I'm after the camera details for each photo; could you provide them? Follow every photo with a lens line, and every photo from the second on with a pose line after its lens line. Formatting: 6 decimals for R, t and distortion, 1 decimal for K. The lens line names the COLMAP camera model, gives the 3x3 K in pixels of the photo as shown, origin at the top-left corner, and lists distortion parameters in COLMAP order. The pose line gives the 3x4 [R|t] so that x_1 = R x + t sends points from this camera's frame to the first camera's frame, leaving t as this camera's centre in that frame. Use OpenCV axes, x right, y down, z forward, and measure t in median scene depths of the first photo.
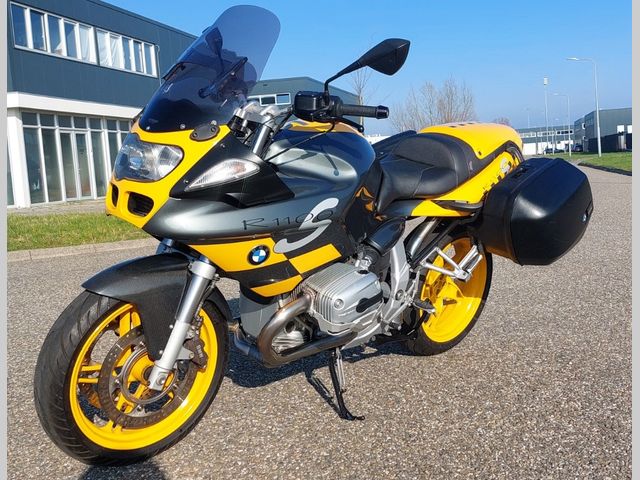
lens RADIAL K [[844.6, 0, 320.0], [0, 844.6, 240.0], [0, 0, 1]] dist [0.121081, -0.335402]
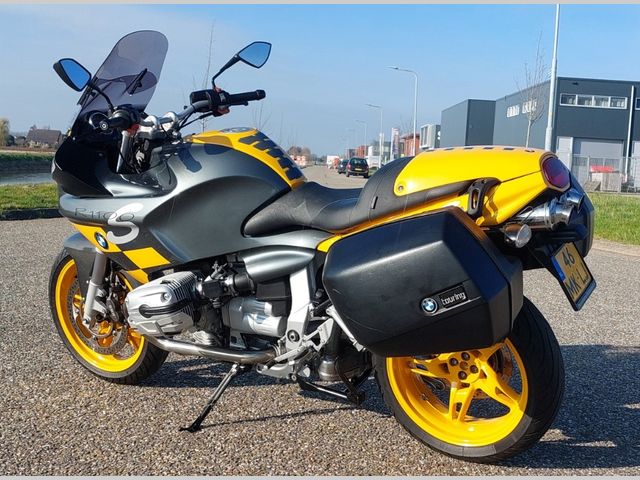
lens RADIAL K [[844.6, 0, 320.0], [0, 844.6, 240.0], [0, 0, 1]] dist [0.121081, -0.335402]
pose [[0.237355, 0.162987, -0.957652, 1.075928], [-0.153687, 0.979709, 0.128650, -0.173284], [0.959189, 0.116644, 0.257588, 0.922806]]
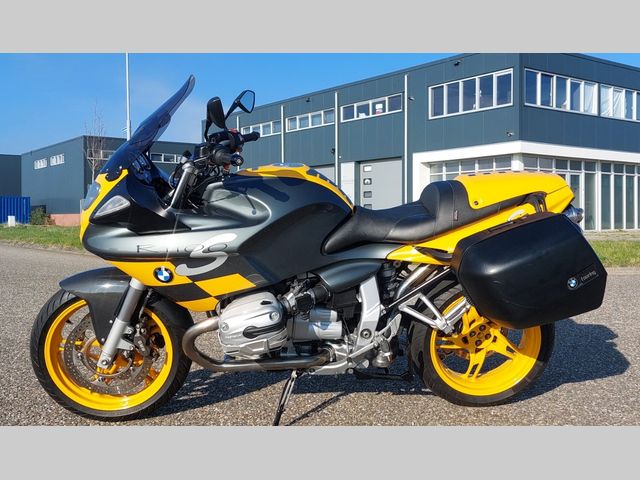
lens RADIAL K [[685.1, 0, 320.0], [0, 685.1, 240.0], [0, 0, 1]] dist [0.096321, -0.026322]
pose [[0.751756, 0.082622, -0.654245, 0.696069], [-0.101494, 0.994795, 0.009008, -0.060474], [0.651584, 0.059631, 0.756229, 0.366115]]
